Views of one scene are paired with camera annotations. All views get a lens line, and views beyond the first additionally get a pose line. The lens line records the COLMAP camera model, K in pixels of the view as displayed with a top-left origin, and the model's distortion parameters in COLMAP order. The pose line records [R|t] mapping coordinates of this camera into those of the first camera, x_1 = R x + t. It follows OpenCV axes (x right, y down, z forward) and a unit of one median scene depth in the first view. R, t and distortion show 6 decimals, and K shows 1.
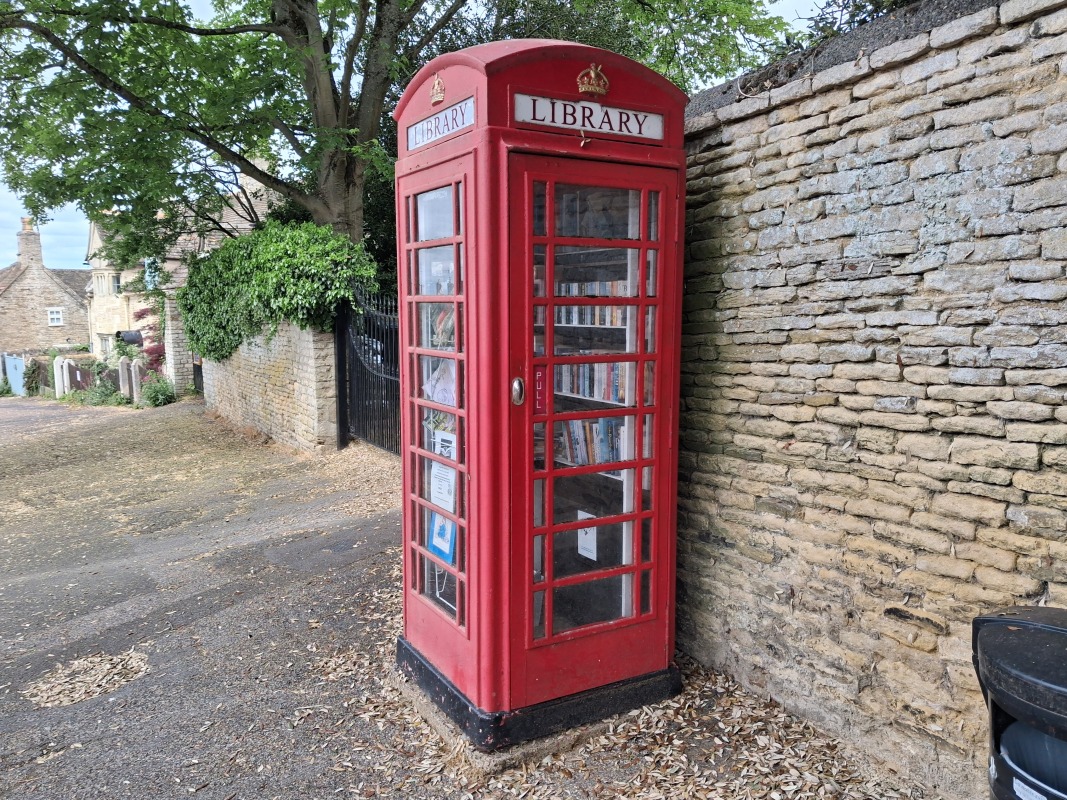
lens RADIAL K [[836.9, 0, 537.7], [0, 836.9, 397.5], [0, 0, 1]] dist [0.056086, -0.004701]
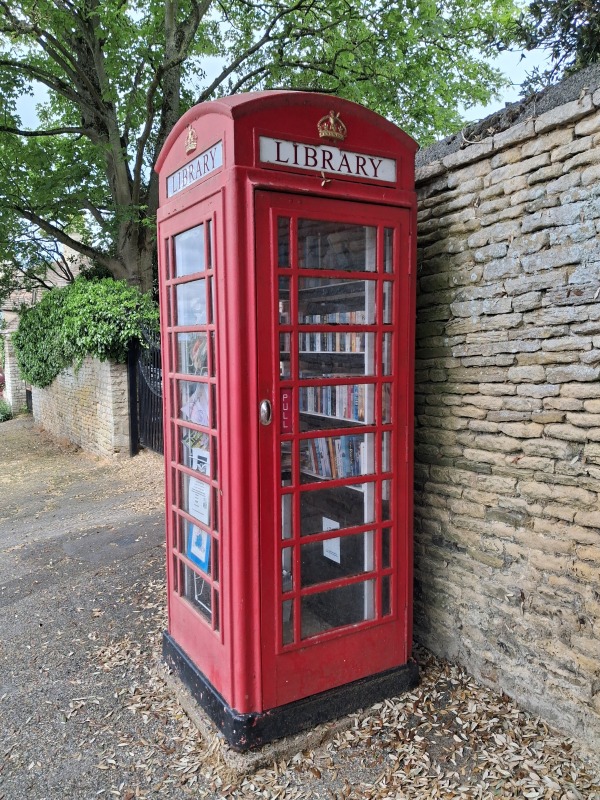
lens RADIAL K [[627.4, 0, 292.4], [0, 627.4, 397.0], [0, 0, 1]] dist [0.056086, -0.004701]
pose [[0.999933, -0.011136, 0.003278, 0.007092], [0.011210, 0.999654, -0.023800, -0.006904], [-0.003011, 0.023835, 0.999711, 0.172861]]
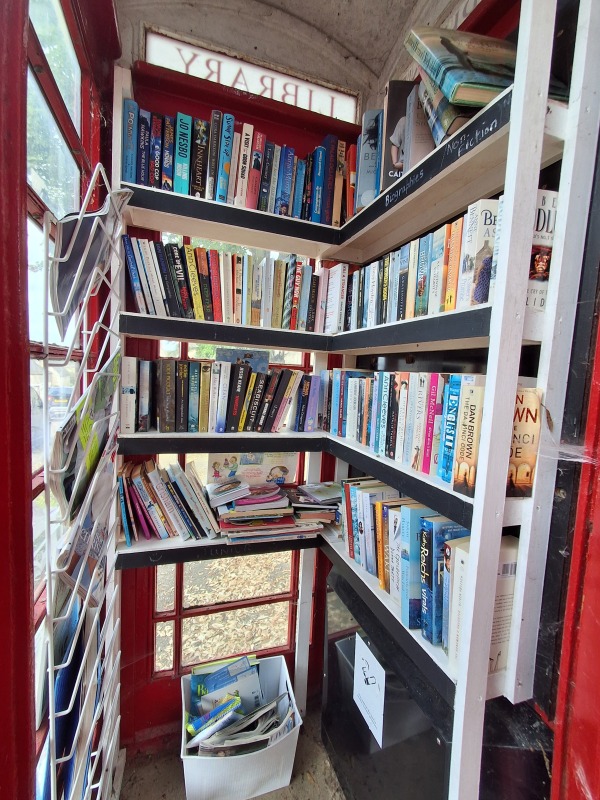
lens RADIAL K [[372.9, 0, 301.5], [0, 372.9, 400.0], [0, 0, 1]] dist [-0.002029, 0.000017]
pose [[0.981014, 0.062045, -0.183743, 0.055597], [-0.067659, 0.997409, -0.024434, -0.030231], [0.181751, 0.036402, 0.982671, 0.832006]]
